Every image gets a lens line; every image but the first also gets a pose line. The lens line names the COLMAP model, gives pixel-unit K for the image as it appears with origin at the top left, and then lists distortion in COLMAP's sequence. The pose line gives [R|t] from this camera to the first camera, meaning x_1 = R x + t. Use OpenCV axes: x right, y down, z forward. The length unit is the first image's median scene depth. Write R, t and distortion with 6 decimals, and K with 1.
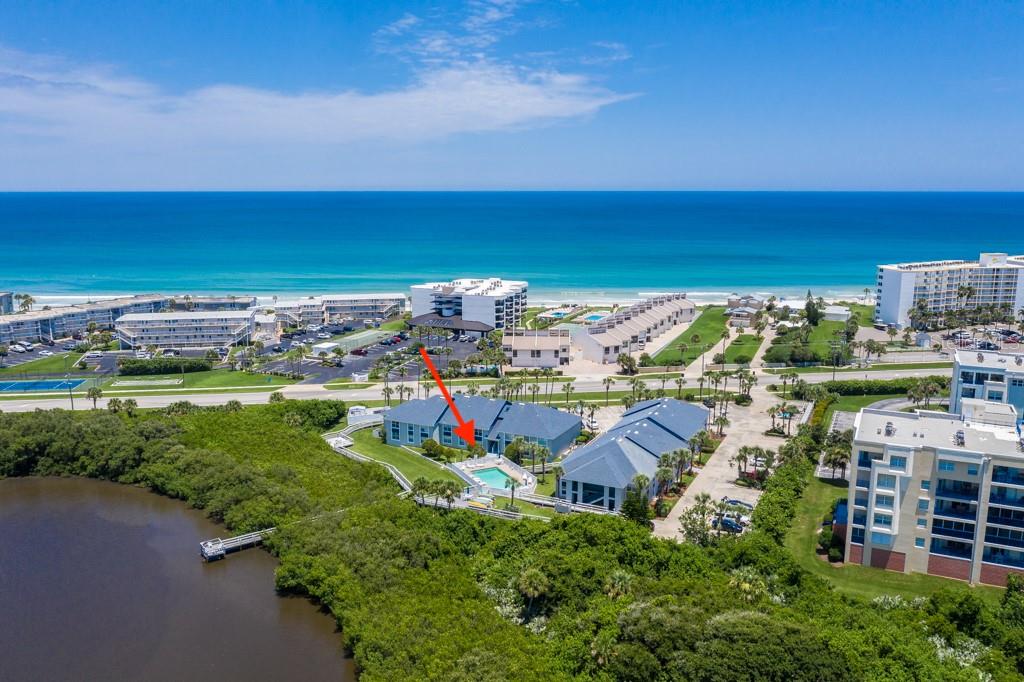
lens RADIAL K [[812.6, 0, 512.0], [0, 812.6, 341.0], [0, 0, 1]] dist [0.000093, -0.003050]
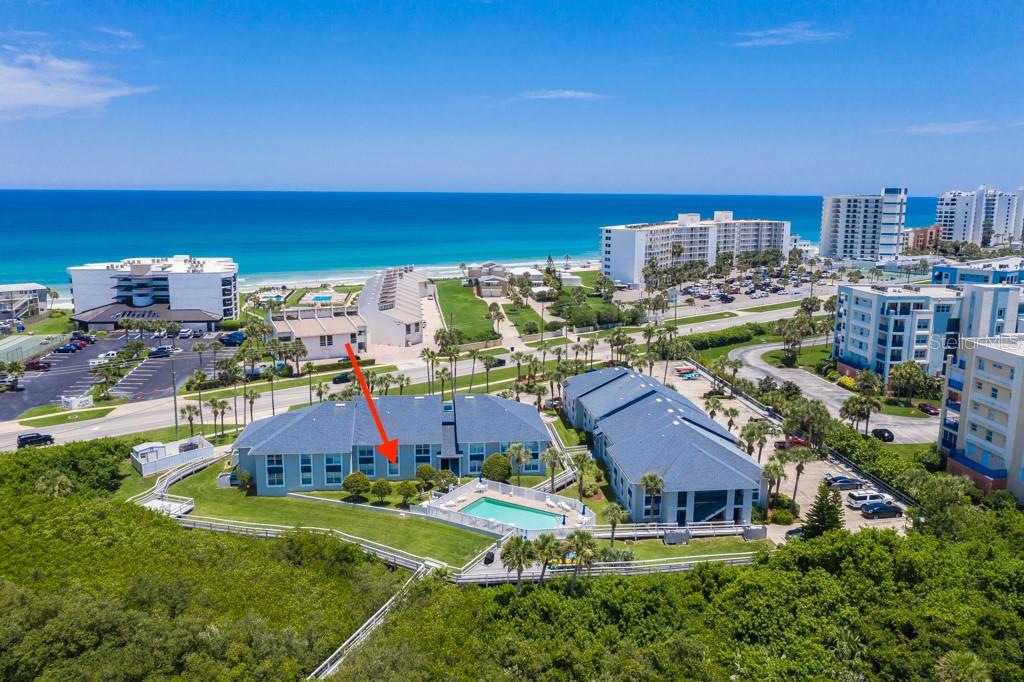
lens RADIAL K [[805.9, 0, 512.0], [0, 805.9, 341.0], [0, 0, 1]] dist [-0.009505, -0.002659]
pose [[0.848521, -0.090401, 0.521383, -0.206697], [0.090345, 0.995582, 0.025590, 0.012357], [-0.521393, 0.025391, 0.852939, 0.288211]]
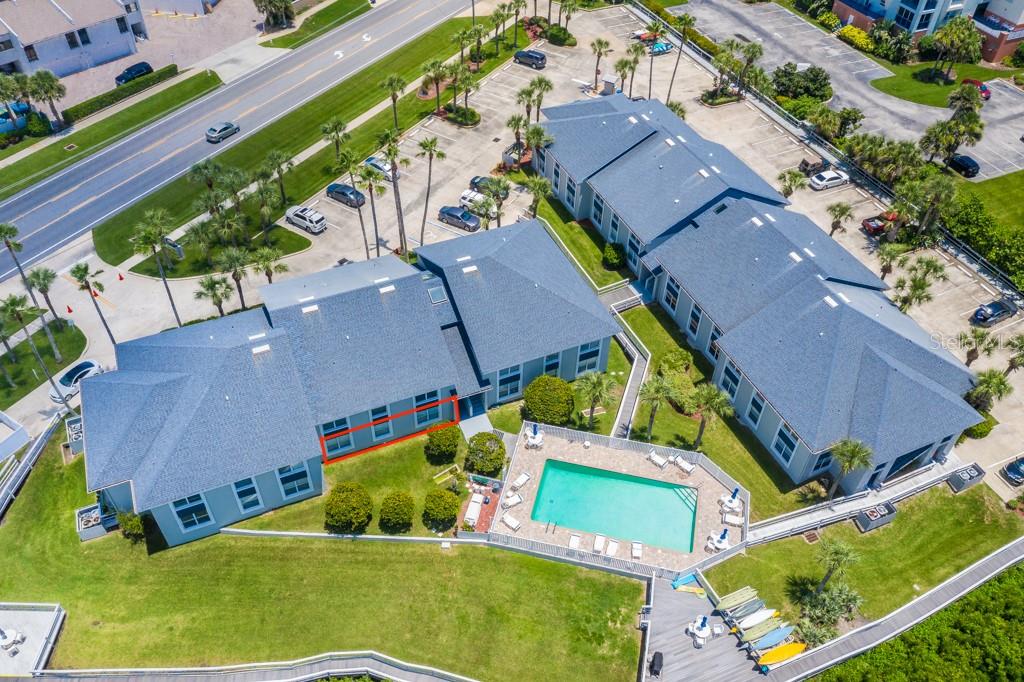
lens RADIAL K [[804.1, 0, 512.0], [0, 804.1, 341.0], [0, 0, 1]] dist [-0.002217, -0.004044]
pose [[0.647018, -0.522537, 0.555268, -0.143588], [0.120682, 0.789247, 0.602101, -0.086952], [-0.752863, -0.322560, 0.573718, 0.519728]]
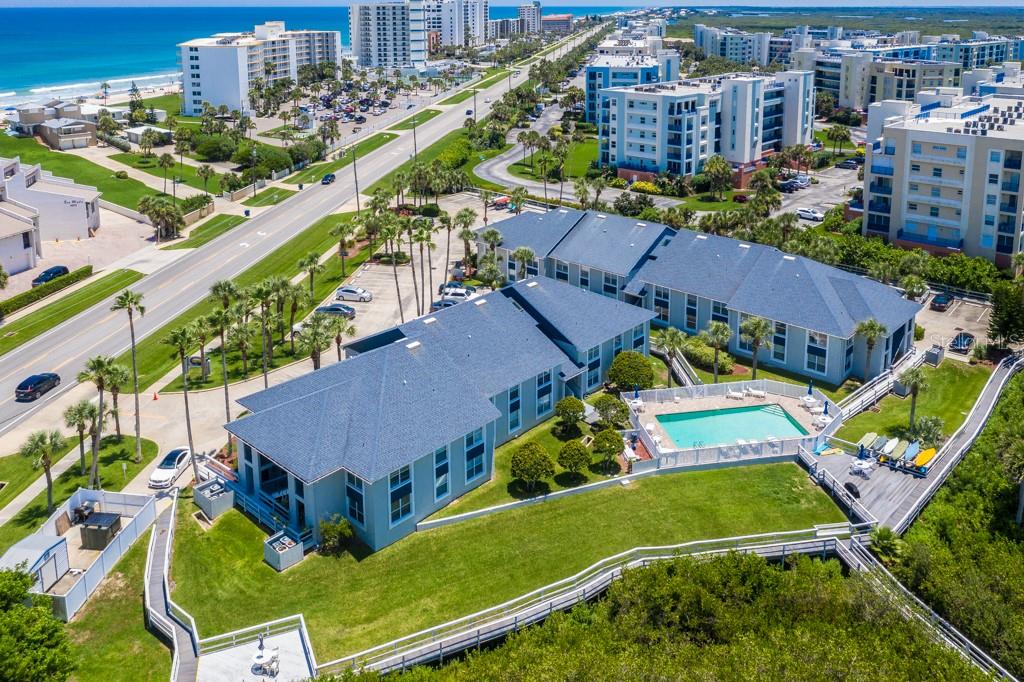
lens RADIAL K [[848.2, 0, 518.0], [0, 848.2, 148.6], [0, 0, 1]] dist [-0.012666, -0.002566]
pose [[0.283824, -0.161612, 0.945159, -0.300414], [0.178760, 0.977332, 0.113433, -0.037670], [-0.942066, 0.136762, 0.306280, 0.587097]]
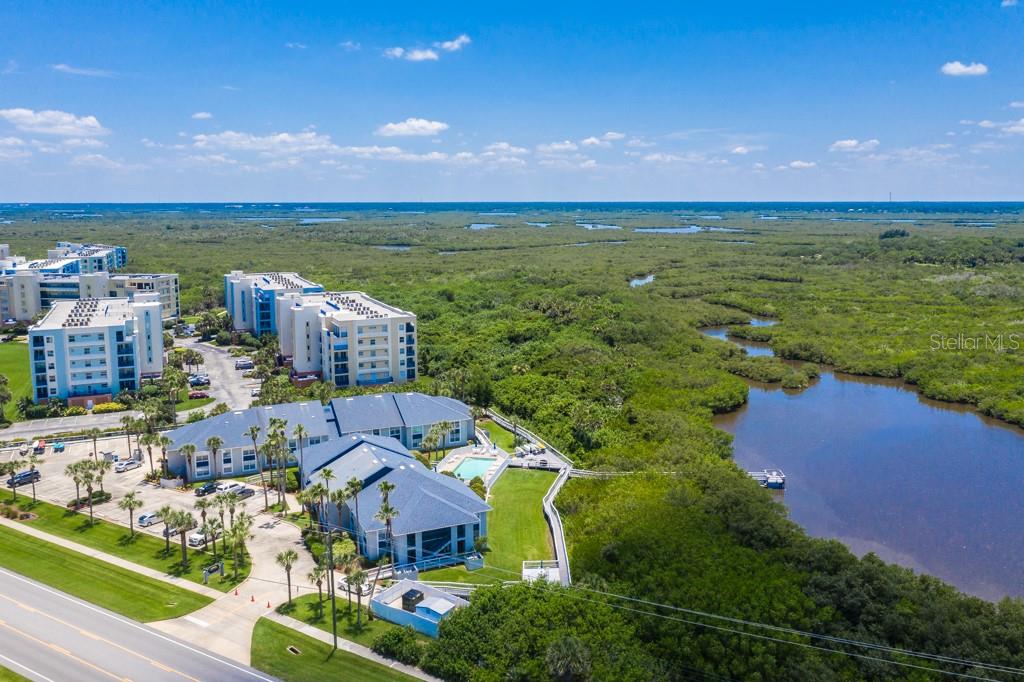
lens RADIAL K [[820.5, 0, 565.0], [0, 820.5, 300.1], [0, 0, 1]] dist [-0.004447, 0.001616]
pose [[-0.796603, -0.073804, 0.599980, -0.405626], [0.111073, 0.957750, 0.265287, -0.156921], [-0.594210, 0.277970, -0.754749, 0.989860]]
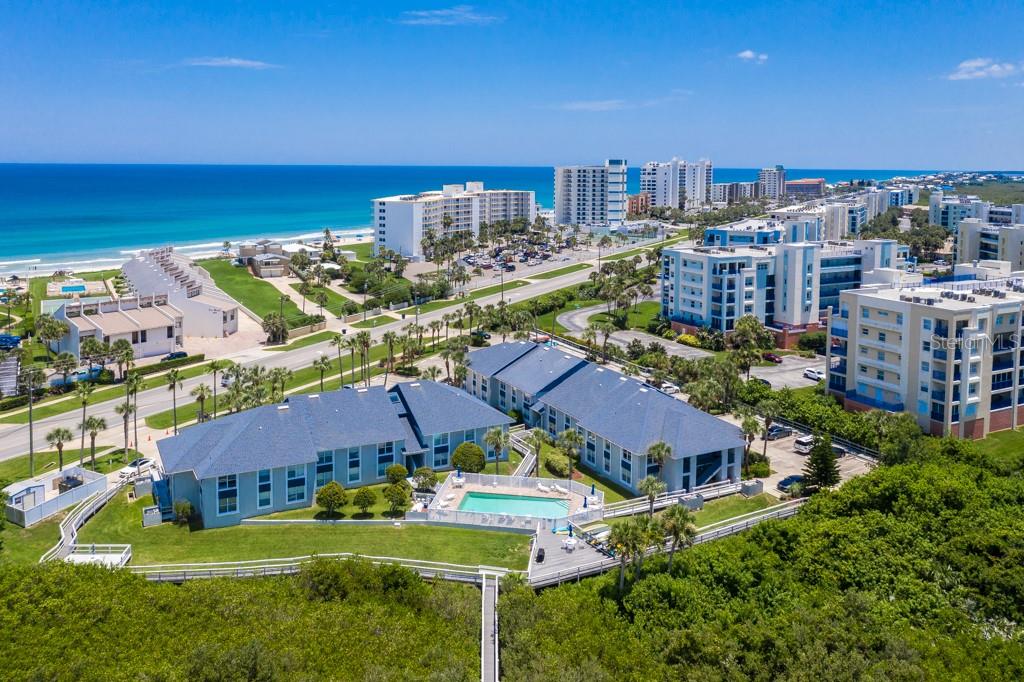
lens RADIAL K [[837.0, 0, 491.6], [0, 837.0, 225.9], [0, 0, 1]] dist [-0.011387, -0.000015]
pose [[0.605469, -0.053978, 0.794037, -0.308783], [0.140292, 0.989313, -0.039723, -0.005246], [-0.783407, 0.135448, 0.606571, 0.385072]]
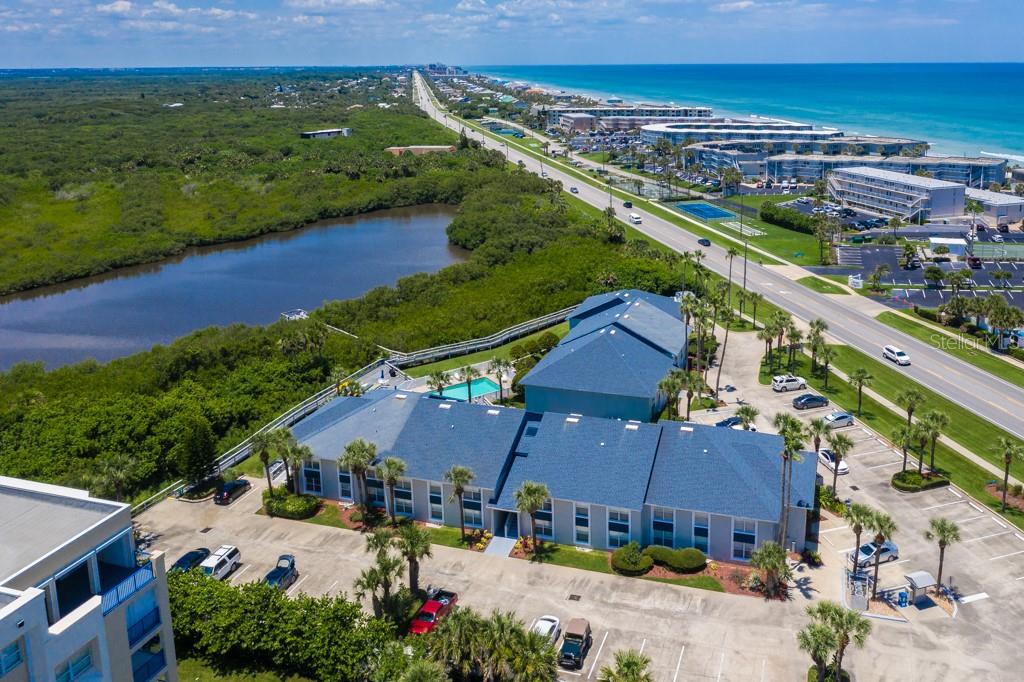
lens RADIAL K [[805.9, 0, 512.0], [0, 805.9, 341.0], [0, 0, 1]] dist [-0.009505, -0.002659]
pose [[0.139147, 0.328668, -0.934139, 0.387358], [-0.177827, 0.936275, 0.302931, -0.056618], [0.974174, 0.123963, 0.188726, 0.572753]]
